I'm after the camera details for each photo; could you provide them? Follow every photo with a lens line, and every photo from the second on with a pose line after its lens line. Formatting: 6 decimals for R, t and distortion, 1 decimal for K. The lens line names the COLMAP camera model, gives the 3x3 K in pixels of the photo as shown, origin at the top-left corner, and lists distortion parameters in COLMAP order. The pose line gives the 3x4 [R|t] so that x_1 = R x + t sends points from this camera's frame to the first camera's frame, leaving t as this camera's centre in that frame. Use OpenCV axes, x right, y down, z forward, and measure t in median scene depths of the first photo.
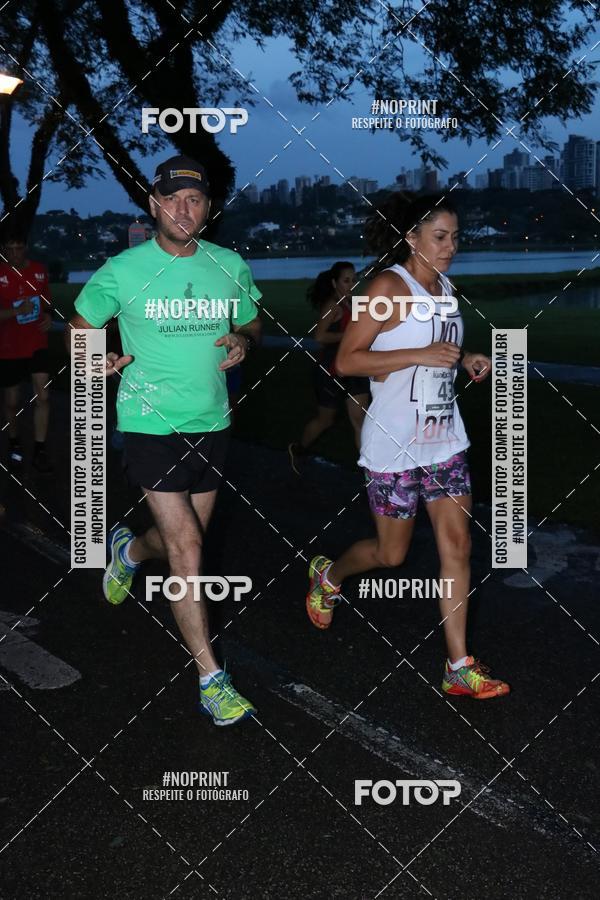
lens RADIAL K [[1043.9, 0, 300.0], [0, 1043.9, 450.0], [0, 0, 1]] dist [-0.047251, 0.407127]
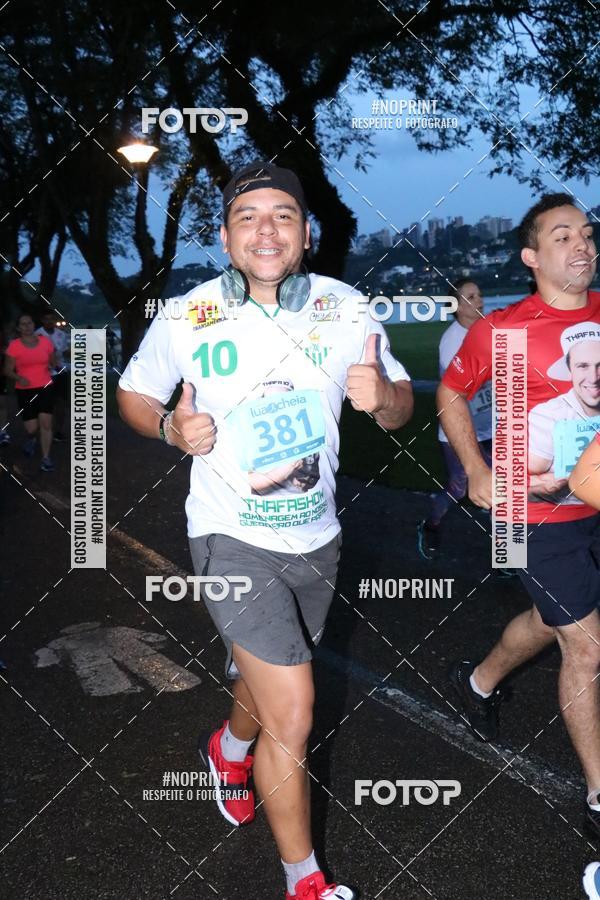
lens RADIAL K [[1103.4, 0, 315.1], [0, 1103.4, 451.1], [0, 0, 1]] dist [-0.009412, 0.451006]
pose [[0.991555, -0.023179, -0.127595, 0.030240], [0.017344, 0.998761, -0.046651, 0.009934], [0.128518, 0.044044, 0.990729, -0.078297]]
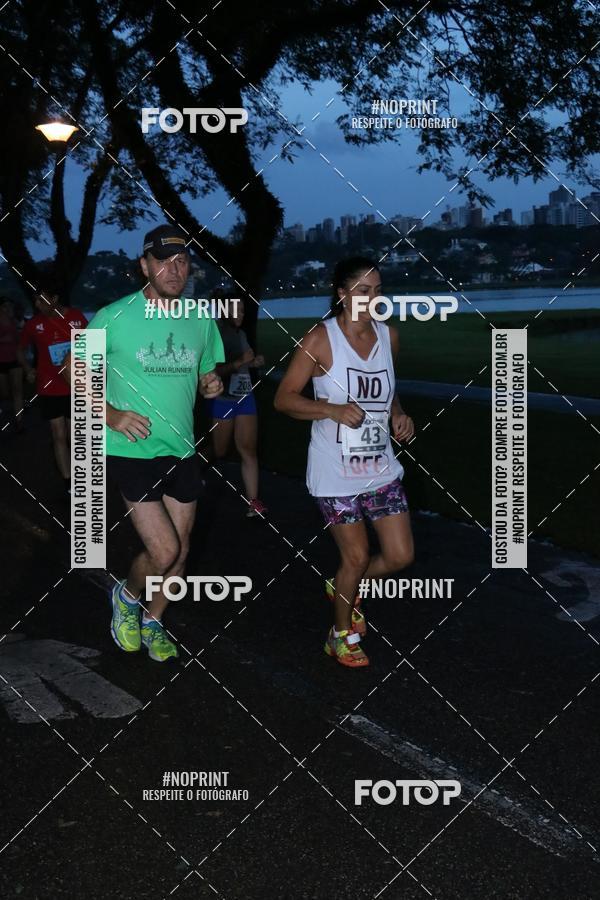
lens RADIAL K [[1053.5, 0, 303.7], [0, 1053.5, 453.0], [0, 0, 1]] dist [-0.051310, 0.442713]
pose [[0.999310, -0.002442, -0.037057, -0.005179], [0.001210, 0.999447, -0.033240, 0.001402], [0.037118, 0.033172, 0.998760, -0.014305]]
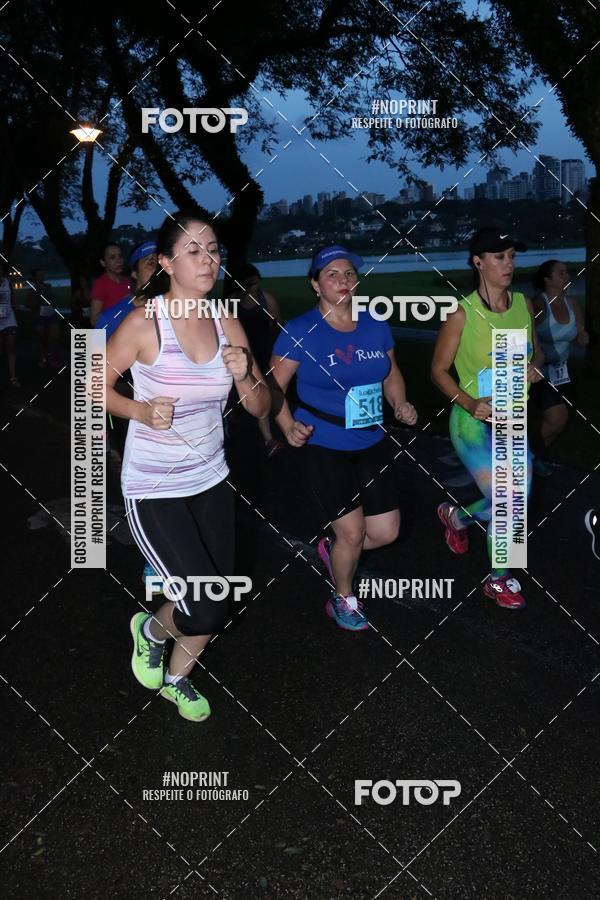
lens RADIAL K [[917.3, 0, 300.0], [0, 917.3, 450.0], [0, 0, 1]] dist [-0.115617, 0.316974]
pose [[0.999065, -0.012621, -0.041359, 0.025882], [0.013694, 0.999574, 0.025785, 0.022806], [0.041016, -0.026327, 0.998812, -0.138763]]
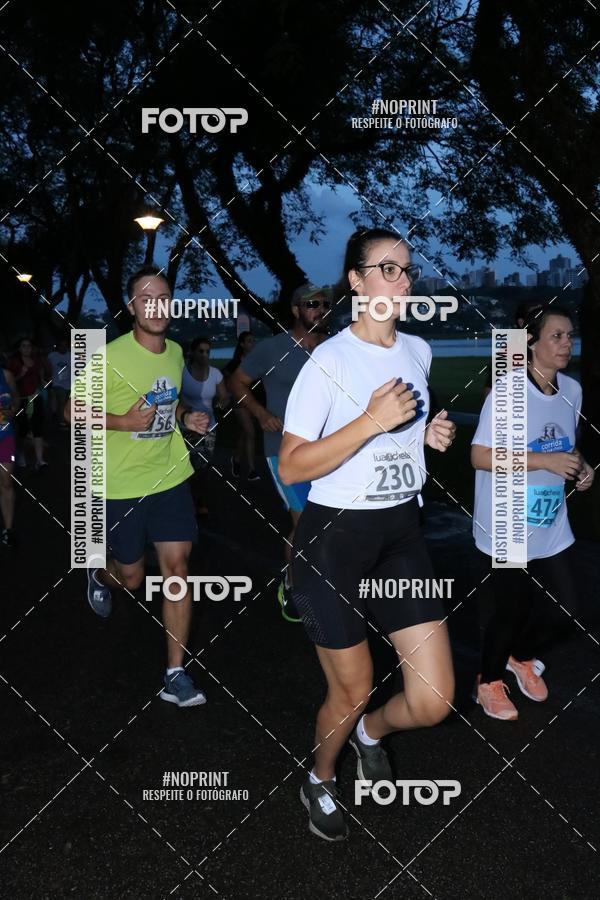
lens RADIAL K [[1053.5, 0, 303.7], [0, 1053.5, 453.0], [0, 0, 1]] dist [-0.051310, 0.442713]
pose [[0.992233, 0.024762, -0.121905, 0.108137], [-0.033369, 0.997054, -0.069070, 0.059299], [0.119836, 0.072601, 0.990136, -0.376269]]
